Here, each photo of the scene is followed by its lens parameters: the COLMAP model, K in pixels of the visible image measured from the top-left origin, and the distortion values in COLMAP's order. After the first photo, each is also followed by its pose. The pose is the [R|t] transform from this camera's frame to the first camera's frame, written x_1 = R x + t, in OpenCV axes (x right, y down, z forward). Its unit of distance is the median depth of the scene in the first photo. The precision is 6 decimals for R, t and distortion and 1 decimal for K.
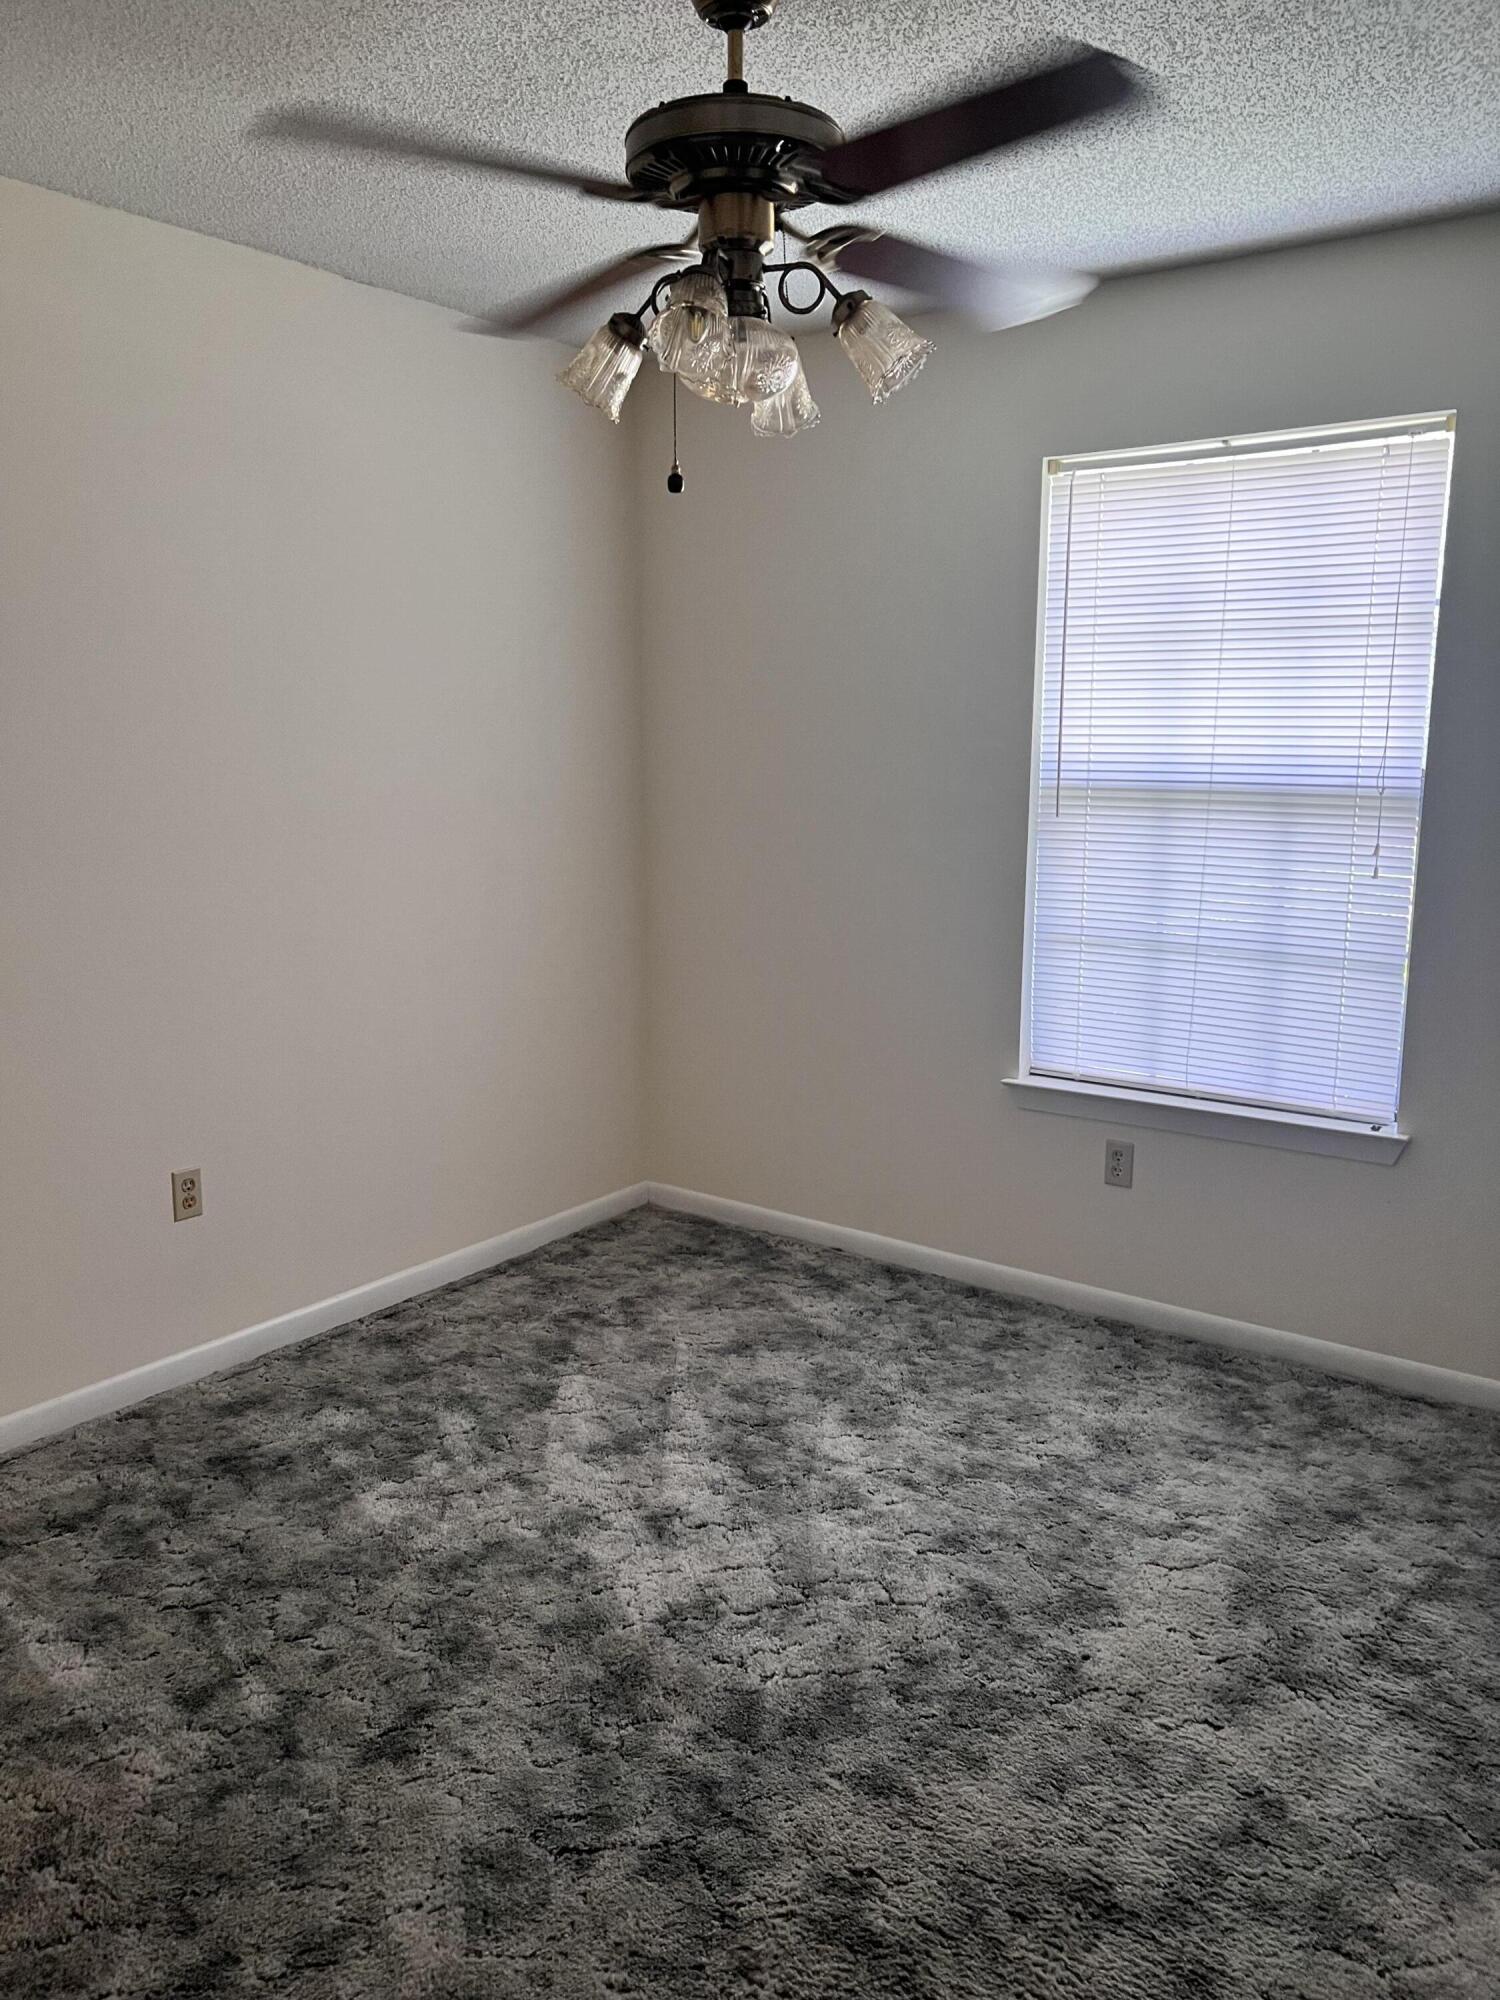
lens RADIAL K [[1499.6, 0, 750.0], [0, 1499.6, 1000.0], [0, 0, 1]] dist [0.059439, -0.002296]
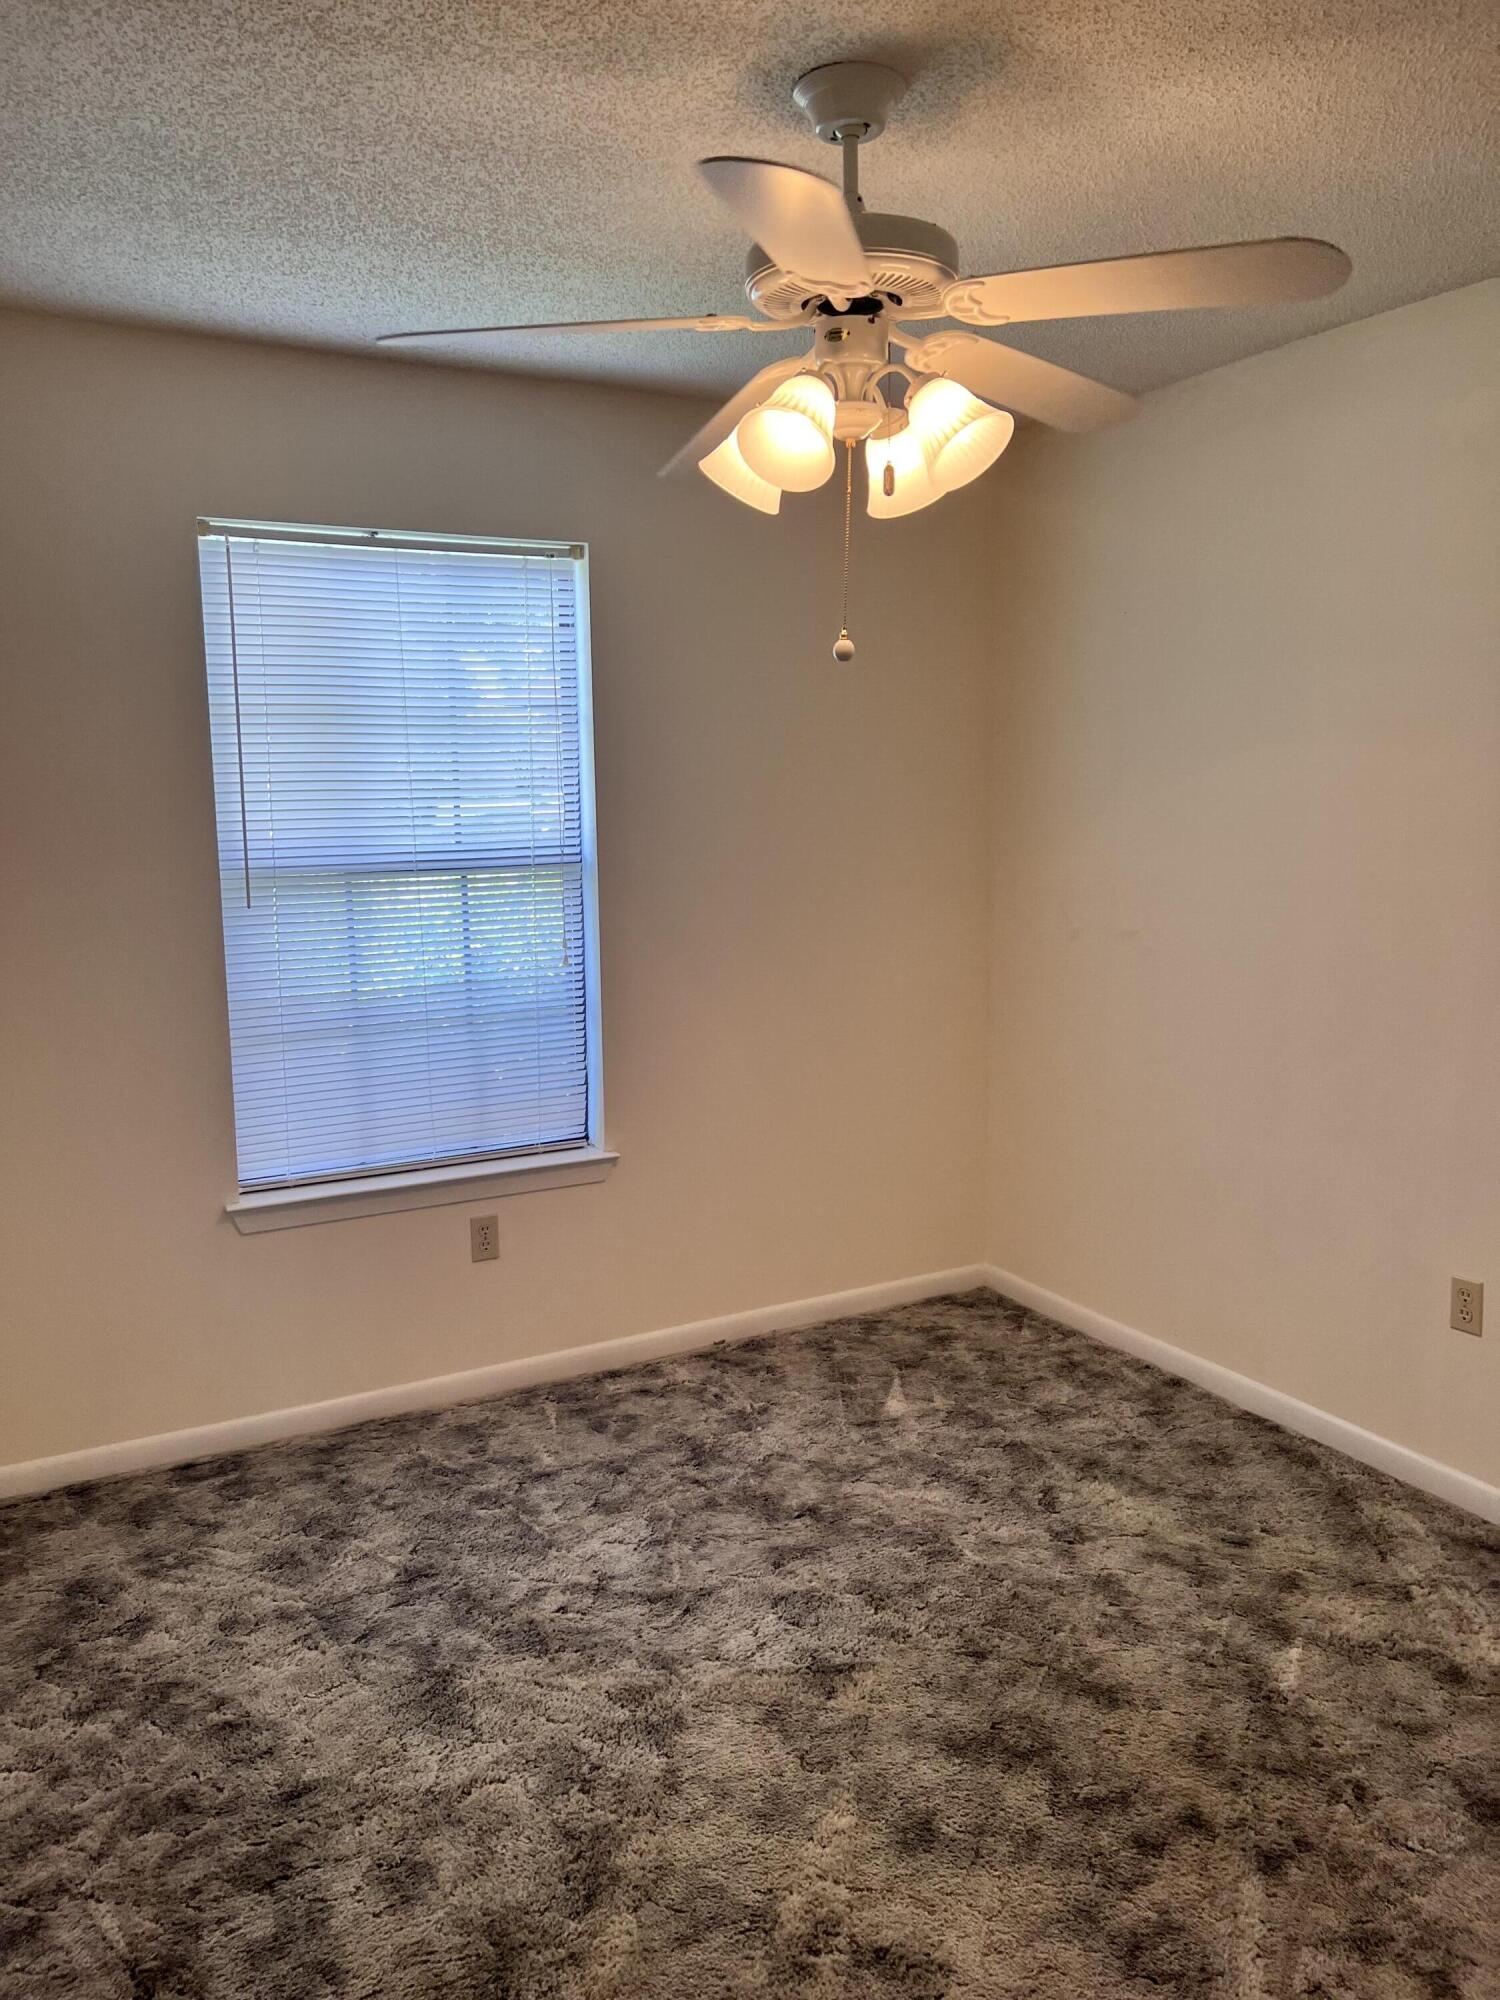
lens RADIAL K [[1499.6, 0, 750.0], [0, 1499.6, 1000.0], [0, 0, 1]] dist [0.059439, -0.002296]
pose [[0.447084, -0.134871, 0.884266, -0.529739], [0.191945, 0.980004, 0.052426, -0.059153], [-0.873655, 0.146291, 0.464032, 0.341692]]
